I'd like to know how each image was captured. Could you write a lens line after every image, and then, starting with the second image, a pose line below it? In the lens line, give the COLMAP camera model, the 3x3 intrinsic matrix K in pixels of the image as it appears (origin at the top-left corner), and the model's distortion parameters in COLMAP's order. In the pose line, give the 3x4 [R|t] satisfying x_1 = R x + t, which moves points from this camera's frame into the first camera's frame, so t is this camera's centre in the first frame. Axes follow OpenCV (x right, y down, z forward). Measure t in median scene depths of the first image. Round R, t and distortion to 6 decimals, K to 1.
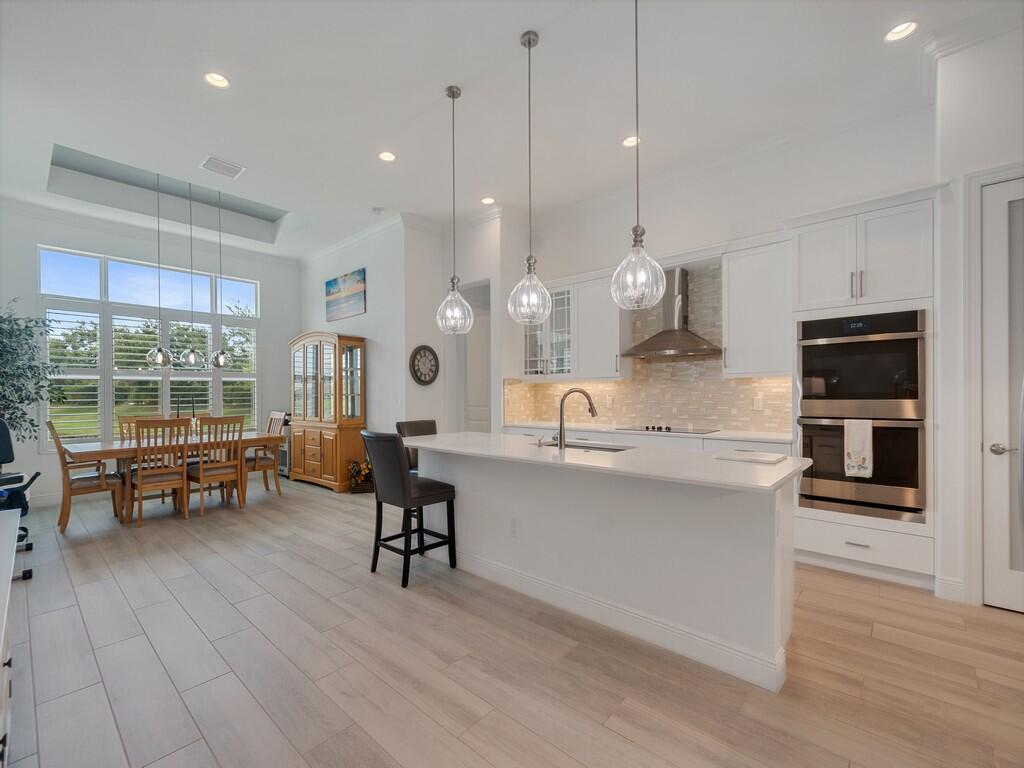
lens RADIAL K [[446.6, 0, 492.9], [0, 446.6, 393.8], [0, 0, 1]] dist [0.006102, 0.000009]
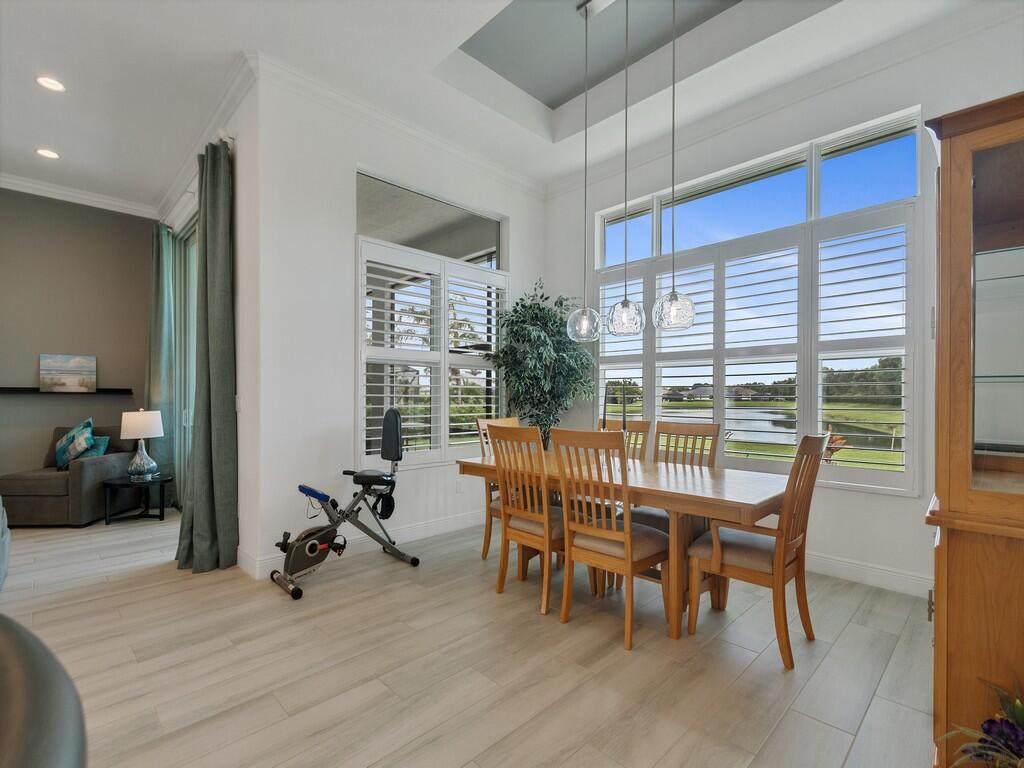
lens RADIAL K [[475.2, 0, 494.1], [0, 475.2, 392.7], [0, 0, 1]] dist [0.028544, -0.014969]
pose [[-0.060050, -0.000489, -0.998195, -0.102217], [-0.004278, 0.999991, -0.000232, 0.013080], [0.998186, 0.004256, -0.060052, 0.962011]]
